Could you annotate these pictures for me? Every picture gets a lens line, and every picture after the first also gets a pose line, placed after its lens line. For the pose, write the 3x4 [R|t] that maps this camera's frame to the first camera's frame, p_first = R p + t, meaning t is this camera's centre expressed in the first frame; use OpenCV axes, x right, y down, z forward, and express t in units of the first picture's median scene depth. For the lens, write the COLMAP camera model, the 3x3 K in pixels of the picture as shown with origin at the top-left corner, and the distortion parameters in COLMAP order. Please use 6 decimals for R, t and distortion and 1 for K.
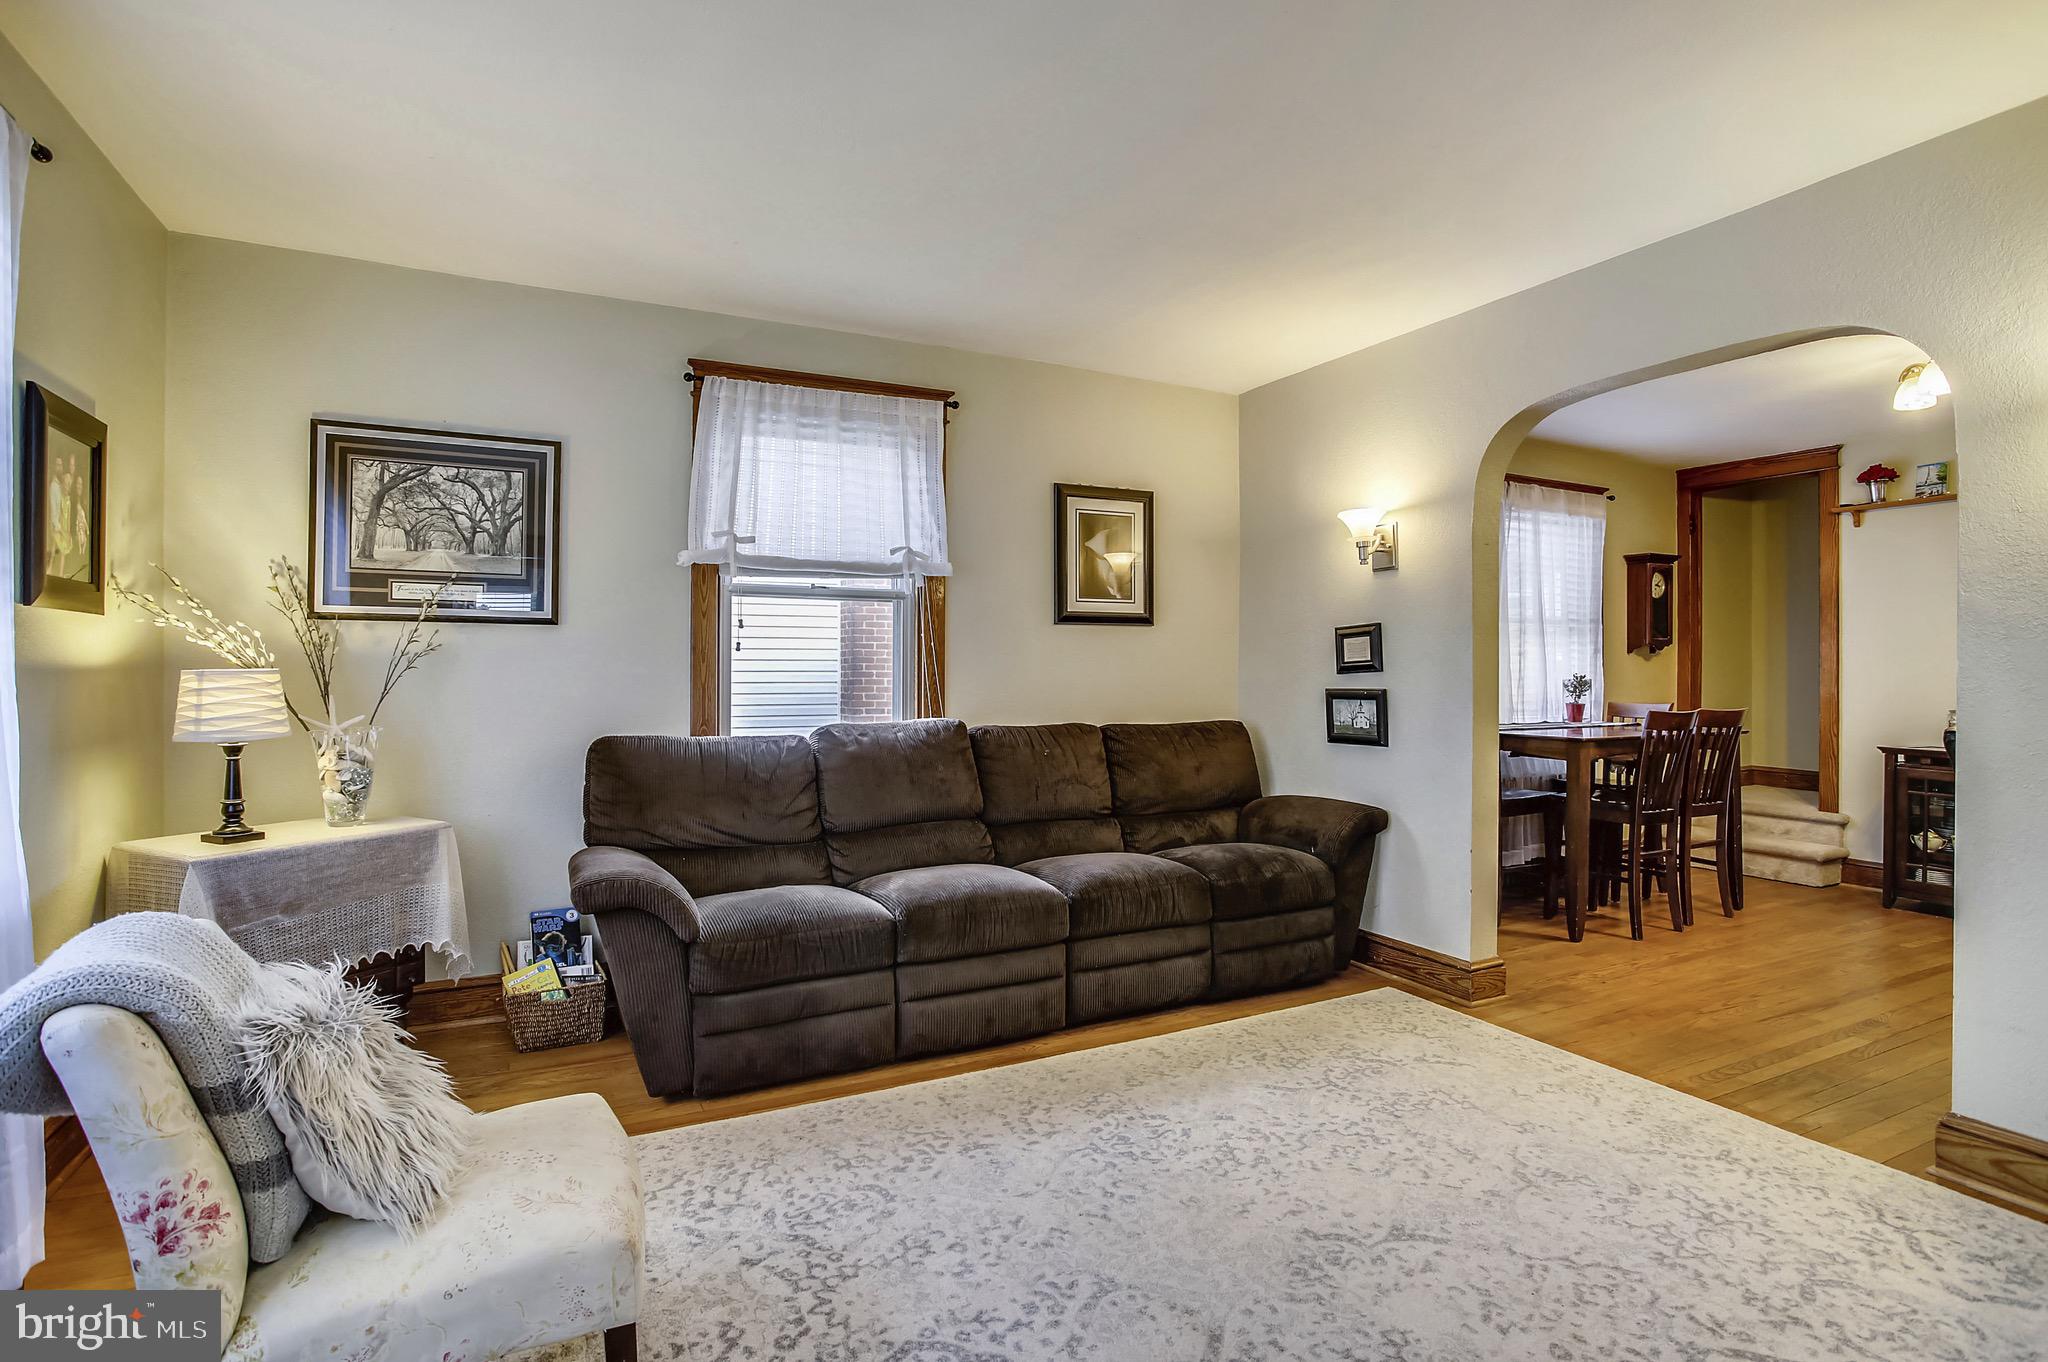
lens RADIAL K [[1001.9, 0, 1031.9], [0, 1001.9, 668.6], [0, 0, 1]] dist [-0.065410, 0.032071]
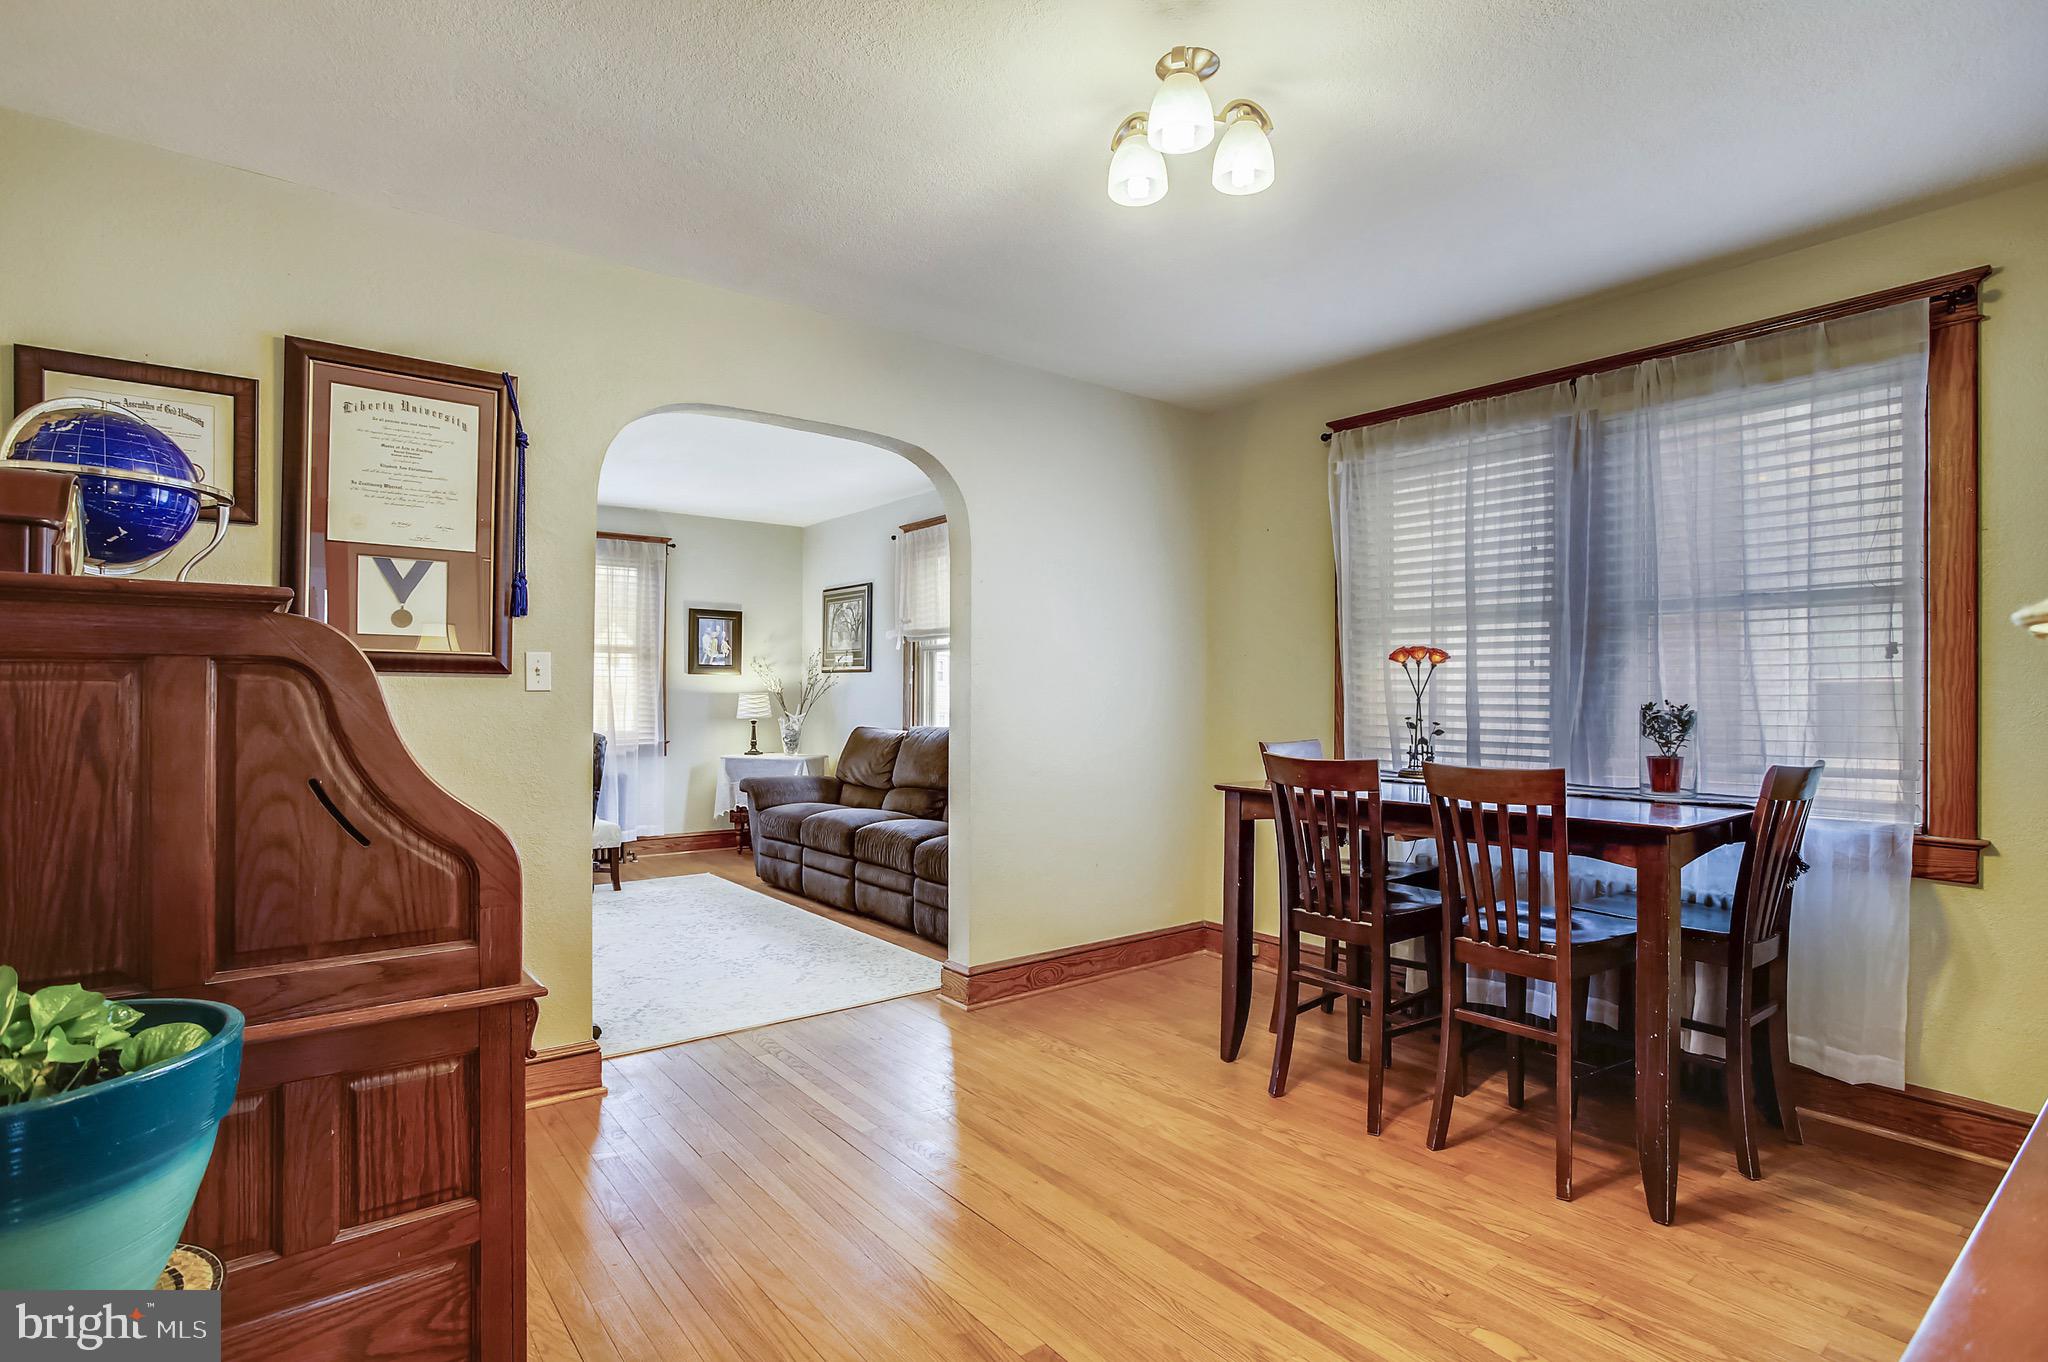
lens RADIAL K [[1028.0, 0, 1024.0], [0, 1028.0, 681.0], [0, 0, 1]] dist [-0.049280, 0.000385]
pose [[0.186370, -0.018253, -0.982310, 1.017302], [-0.009446, 0.999748, -0.020369, 0.008952], [0.982434, 0.013075, 0.186150, 0.562064]]
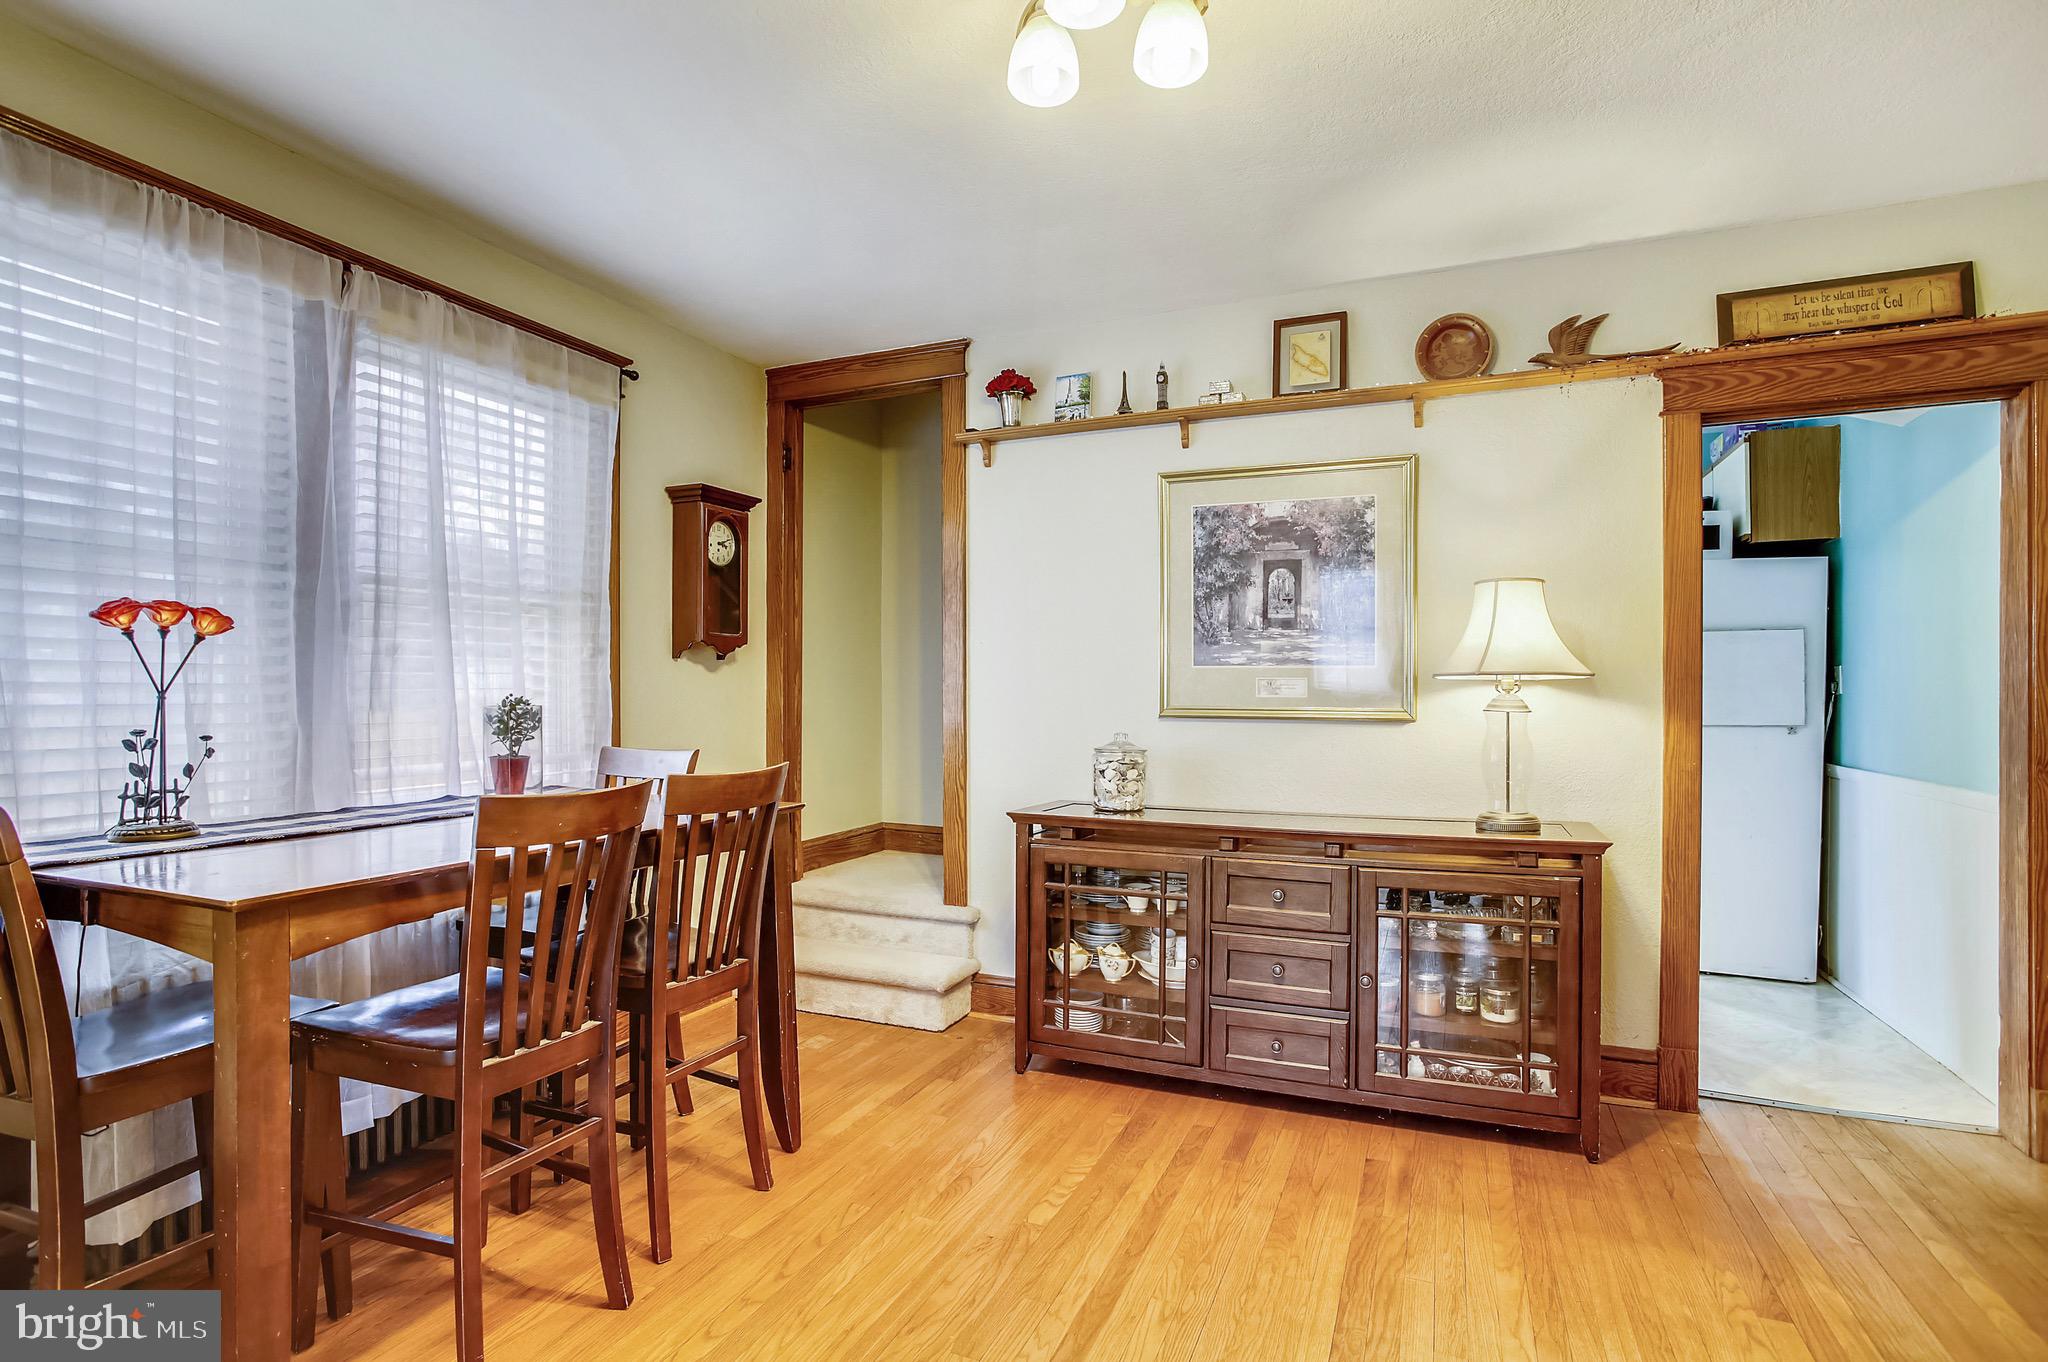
lens RADIAL K [[1001.9, 0, 1031.9], [0, 1001.9, 668.6], [0, 0, 1]] dist [-0.065410, 0.032071]
pose [[0.762979, 0.010109, 0.646344, 0.437543], [0.002628, 0.999821, -0.018739, 0.002401], [-0.646418, 0.015996, 0.762816, 0.467981]]
